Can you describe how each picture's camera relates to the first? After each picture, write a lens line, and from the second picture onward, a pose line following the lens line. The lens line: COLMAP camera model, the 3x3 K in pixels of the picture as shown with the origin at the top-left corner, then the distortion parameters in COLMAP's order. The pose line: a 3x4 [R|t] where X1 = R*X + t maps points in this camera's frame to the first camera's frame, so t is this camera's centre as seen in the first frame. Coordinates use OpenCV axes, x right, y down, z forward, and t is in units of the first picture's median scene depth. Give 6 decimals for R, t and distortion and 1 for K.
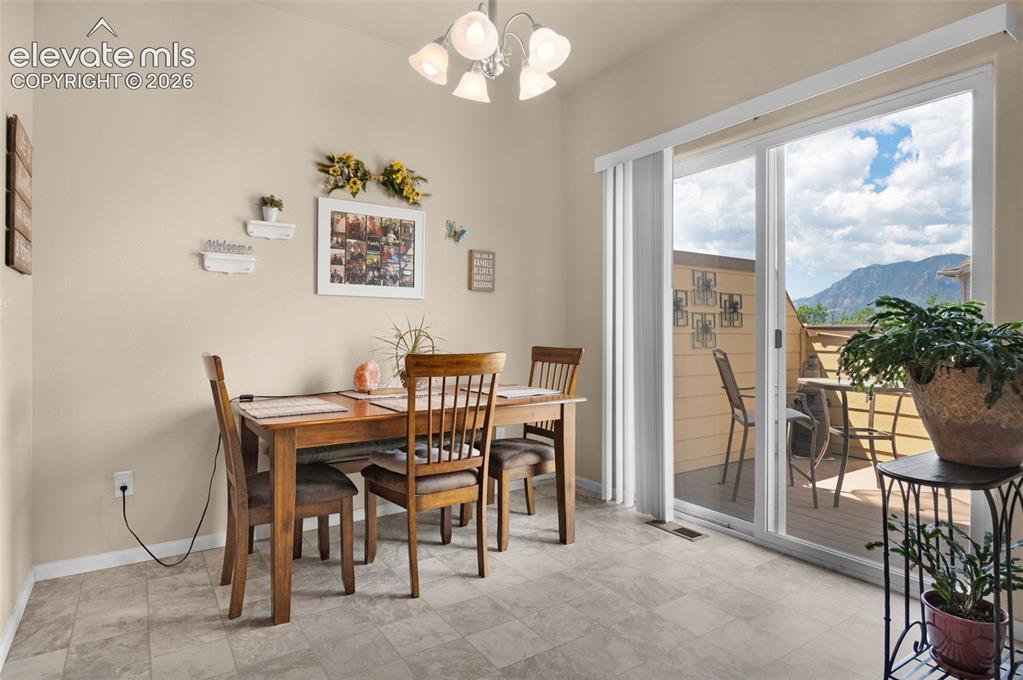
lens RADIAL K [[555.2, 0, 506.9], [0, 555.2, 340.7], [0, 0, 1]] dist [-0.018989, -0.000172]
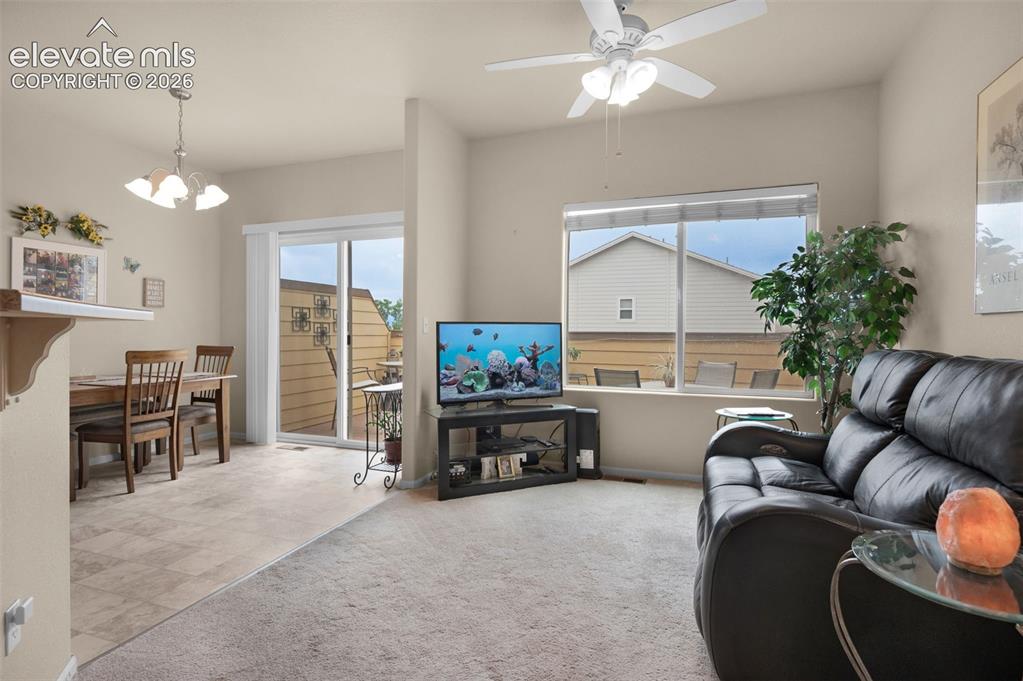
lens RADIAL K [[513.0, 0, 511.4], [0, 513.0, 333.8], [0, 0, 1]] dist [0.001585, 0.000179]
pose [[0.803766, -0.001069, 0.594945, -0.103538], [0.005882, 0.999964, -0.006150, -0.009232], [-0.594917, 0.008443, 0.803743, -0.680543]]
